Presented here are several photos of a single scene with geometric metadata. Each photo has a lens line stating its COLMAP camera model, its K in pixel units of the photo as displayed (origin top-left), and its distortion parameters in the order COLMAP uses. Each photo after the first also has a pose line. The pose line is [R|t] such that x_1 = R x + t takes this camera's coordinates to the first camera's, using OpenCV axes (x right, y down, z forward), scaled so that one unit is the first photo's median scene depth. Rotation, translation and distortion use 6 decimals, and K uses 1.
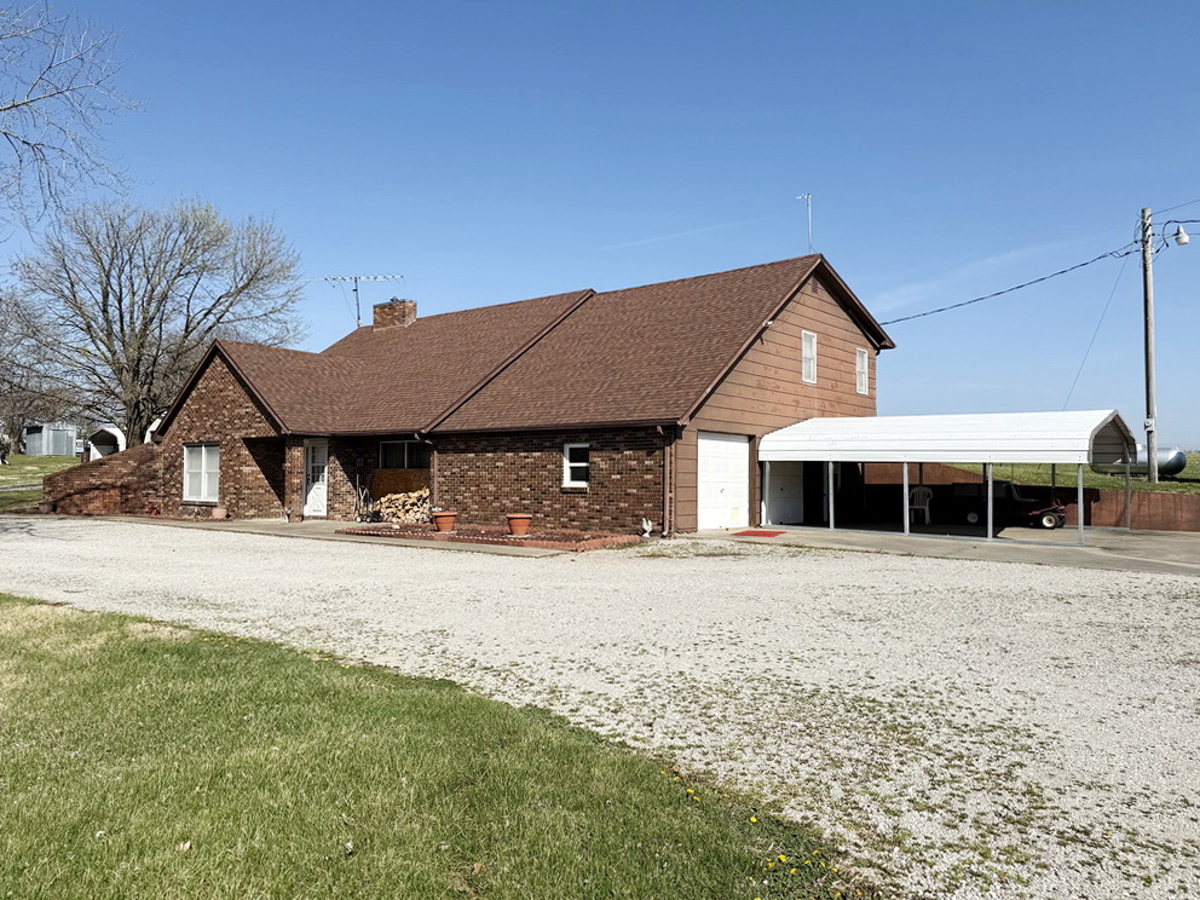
lens RADIAL K [[820.9, 0, 600.0], [0, 820.9, 450.0], [0, 0, 1]] dist [0.067115, -0.001089]
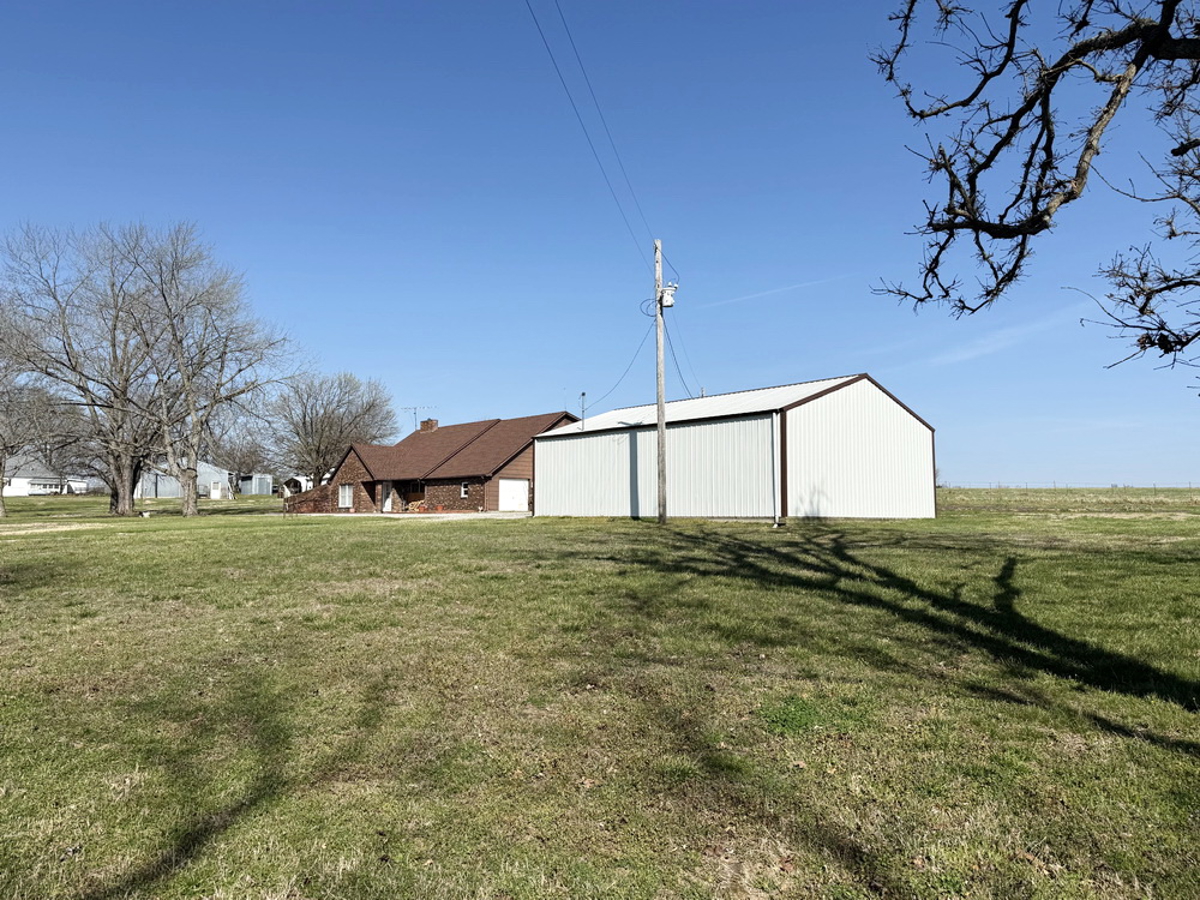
lens RADIAL K [[822.0, 0, 600.0], [0, 822.0, 450.0], [0, 0, 1]] dist [0.188214, -0.000151]
pose [[0.987906, -0.014306, -0.154395, 0.795833], [0.006627, 0.998720, -0.050142, 0.025021], [0.154914, 0.048512, 0.986736, -1.636682]]
